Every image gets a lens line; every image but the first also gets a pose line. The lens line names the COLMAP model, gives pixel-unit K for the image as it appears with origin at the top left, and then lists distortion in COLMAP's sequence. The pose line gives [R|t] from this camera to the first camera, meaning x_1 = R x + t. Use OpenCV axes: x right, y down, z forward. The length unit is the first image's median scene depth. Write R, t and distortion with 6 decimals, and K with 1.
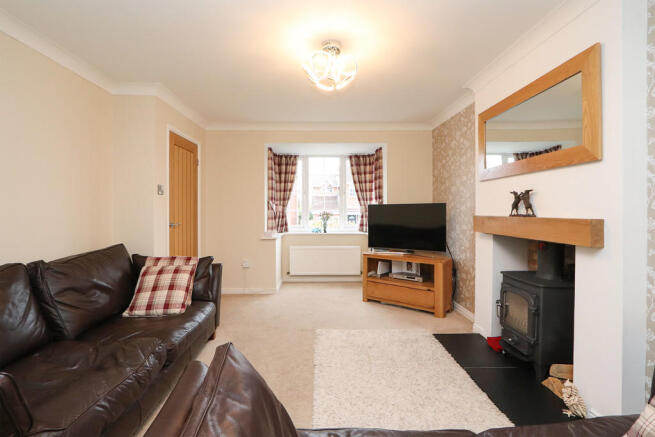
lens RADIAL K [[303.5, 0, 318.0], [0, 303.5, 213.6], [0, 0, 1]] dist [-0.017421, 0.003021]
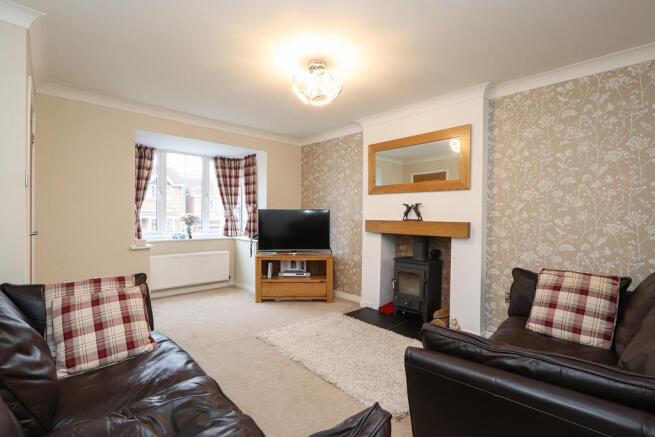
lens RADIAL K [[303.5, 0, 316.4], [0, 303.5, 219.3], [0, 0, 1]] dist [-0.017421, 0.003021]
pose [[0.747782, 0.000686, 0.663944, -0.351246], [-0.004962, 0.999977, 0.004555, -0.000576], [-0.663926, -0.006701, 0.747768, 0.089285]]
